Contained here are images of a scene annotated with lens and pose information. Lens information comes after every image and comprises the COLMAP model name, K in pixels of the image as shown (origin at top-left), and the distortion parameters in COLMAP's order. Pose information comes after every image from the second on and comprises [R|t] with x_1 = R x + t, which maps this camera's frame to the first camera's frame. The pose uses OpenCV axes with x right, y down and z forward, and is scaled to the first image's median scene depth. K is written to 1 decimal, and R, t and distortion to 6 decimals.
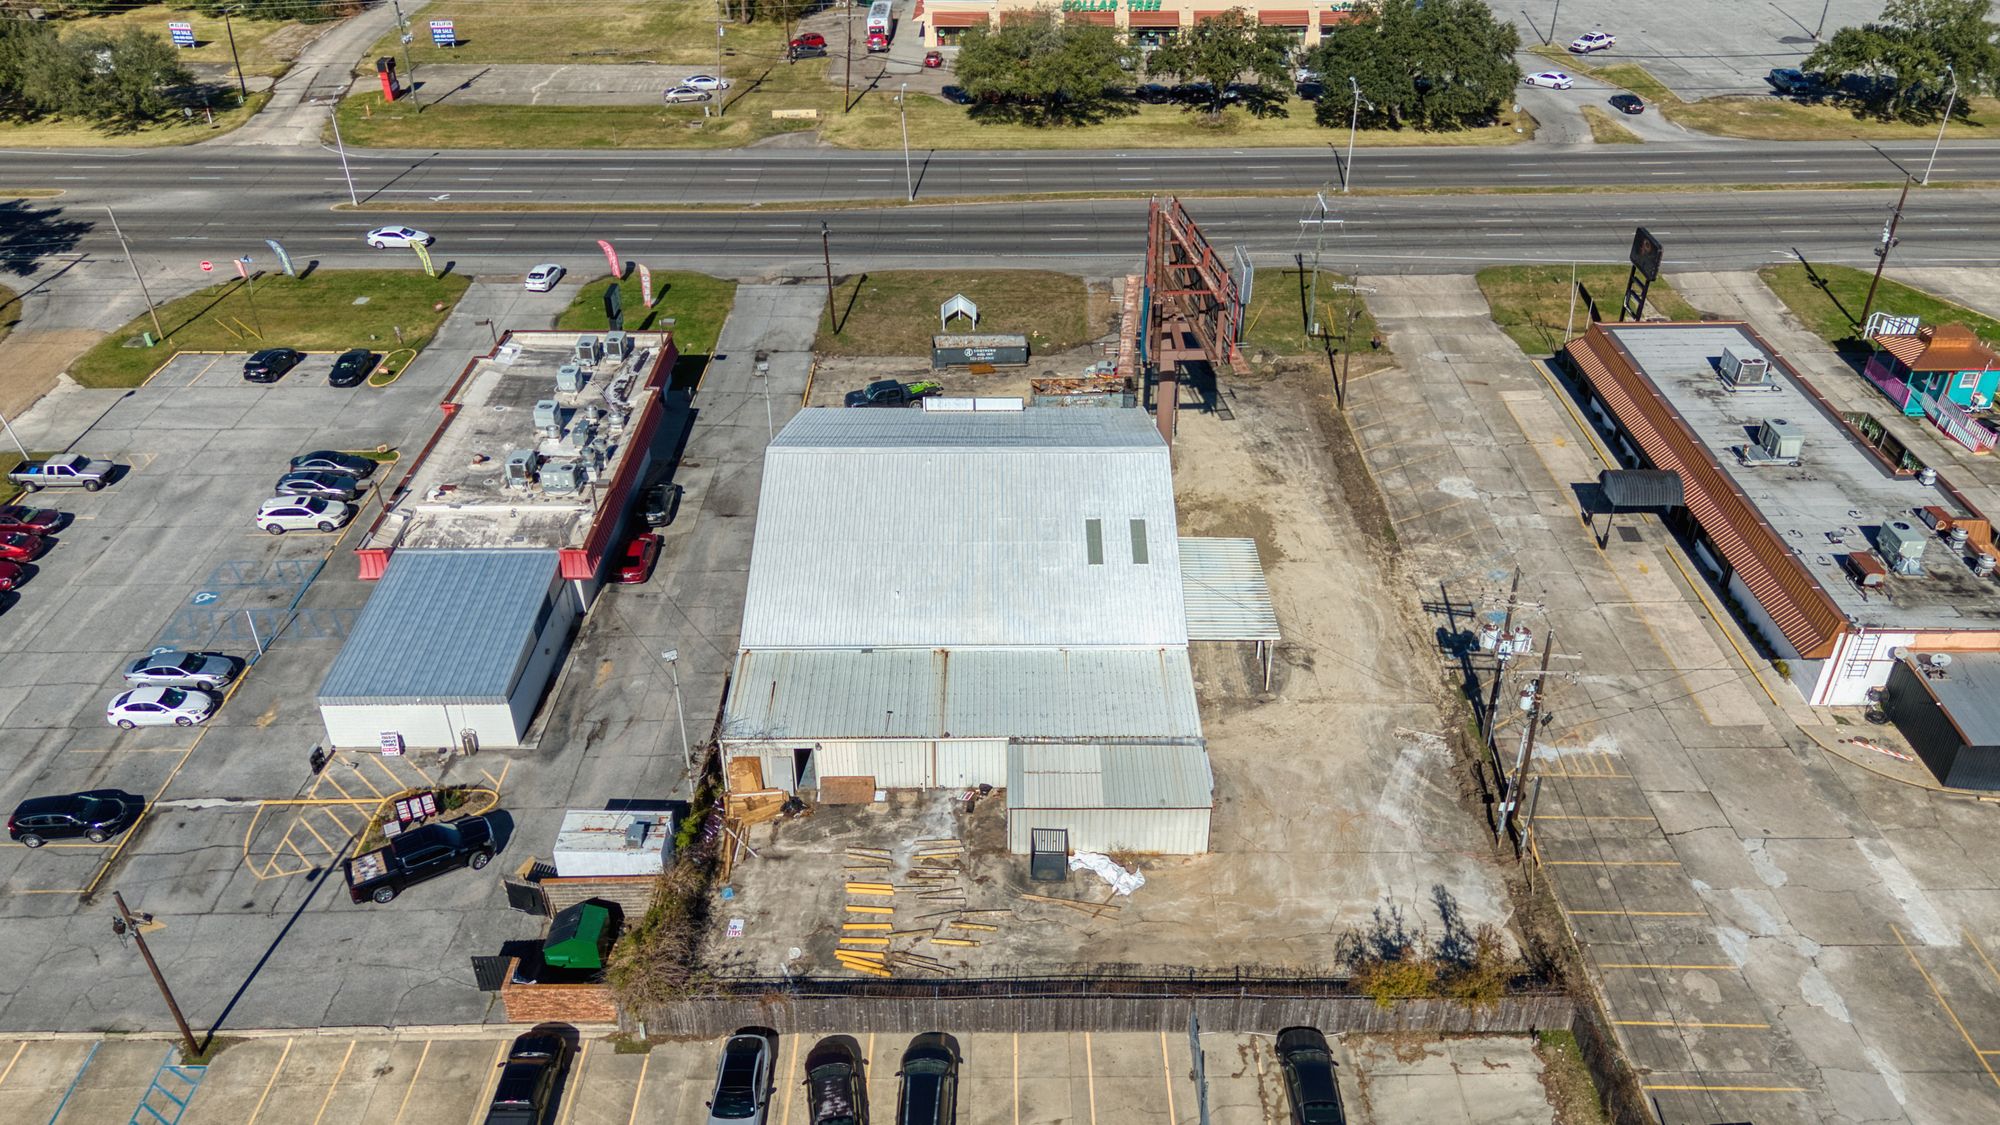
lens RADIAL K [[1468.5, 0, 1007.3], [0, 1468.5, 551.6], [0, 0, 1]] dist [0.026250, -0.000878]
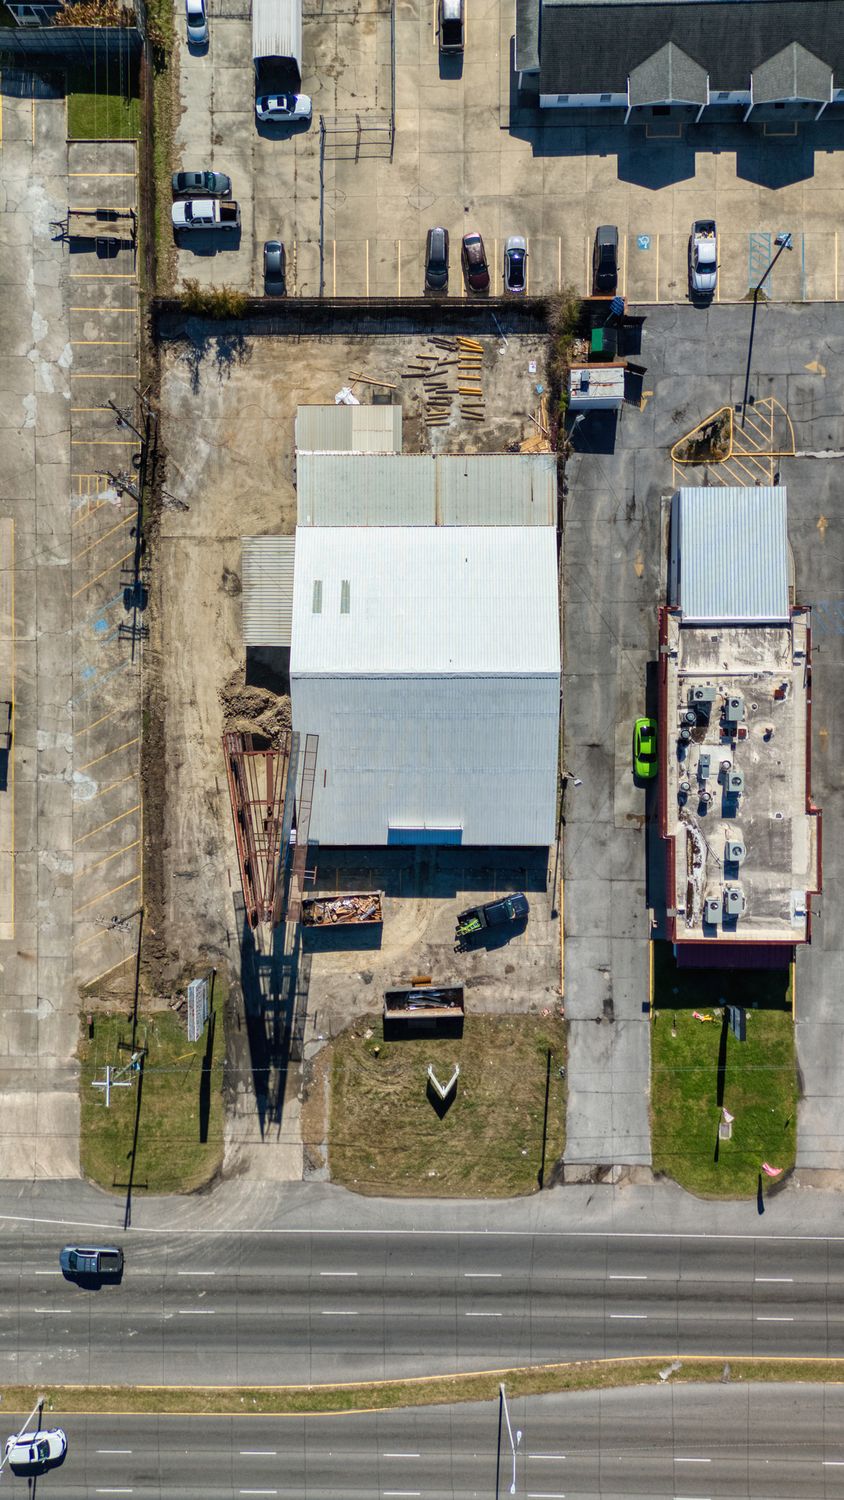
lens RADIAL K [[1101.4, 0, 424.6], [0, 1101.4, 755.9], [0, 0, 1]] dist [0.026250, -0.000878]
pose [[-0.999746, -0.002976, 0.022336, -0.060346], [0.020349, -0.544957, 0.838217, -1.227699], [0.009677, 0.838459, 0.544879, 0.540755]]
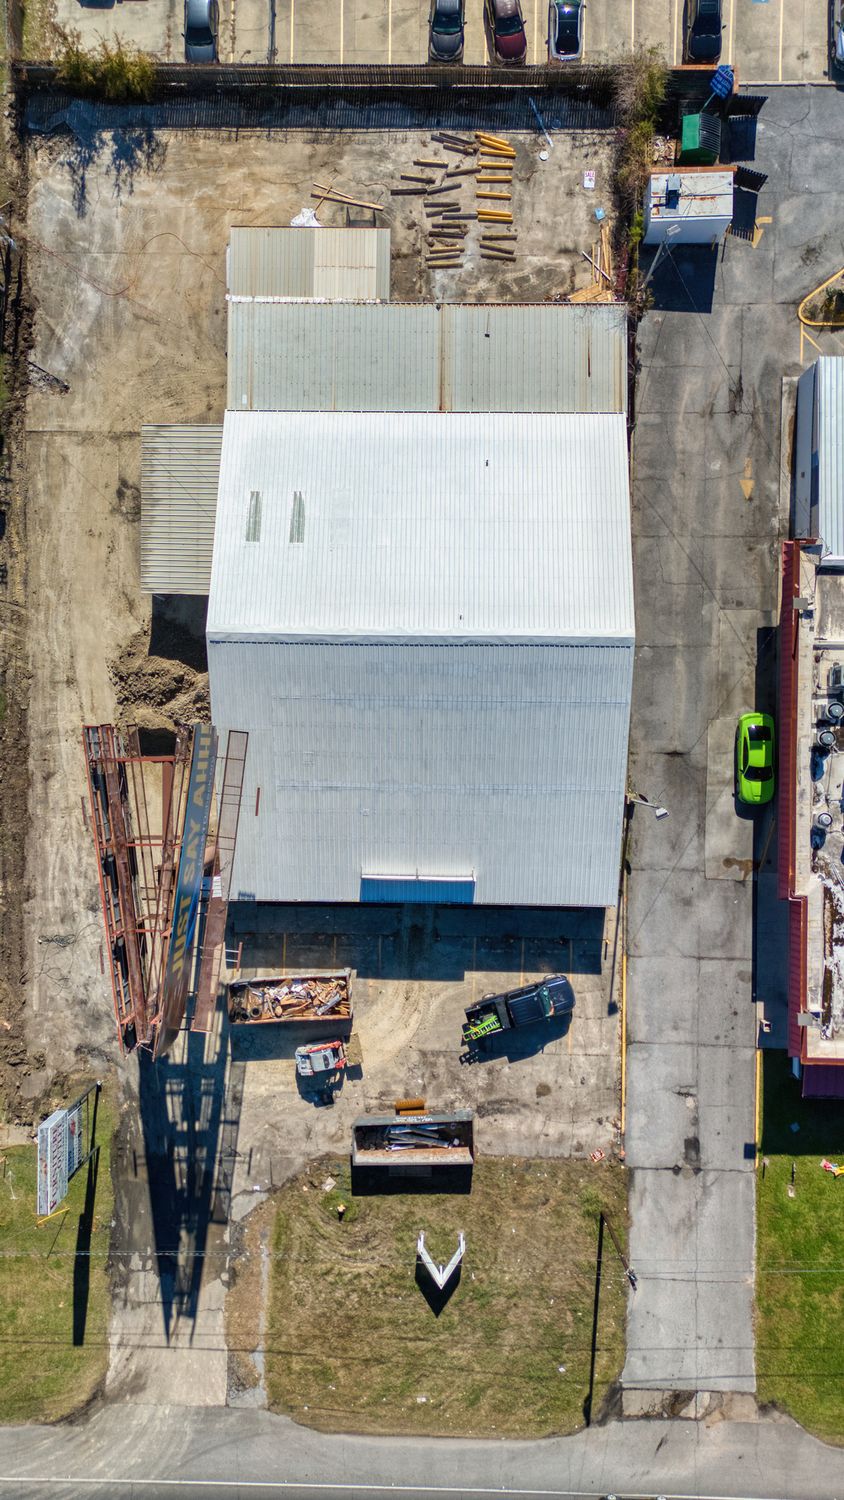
lens RADIAL K [[1101.4, 0, 426.4], [0, 1101.4, 750.2], [0, 0, 1]] dist [0.026250, -0.000878]
pose [[-0.999561, -0.015495, 0.025234, -0.058677], [0.029606, -0.539404, 0.841526, -0.823327], [0.000572, 0.841904, 0.539626, 0.794515]]
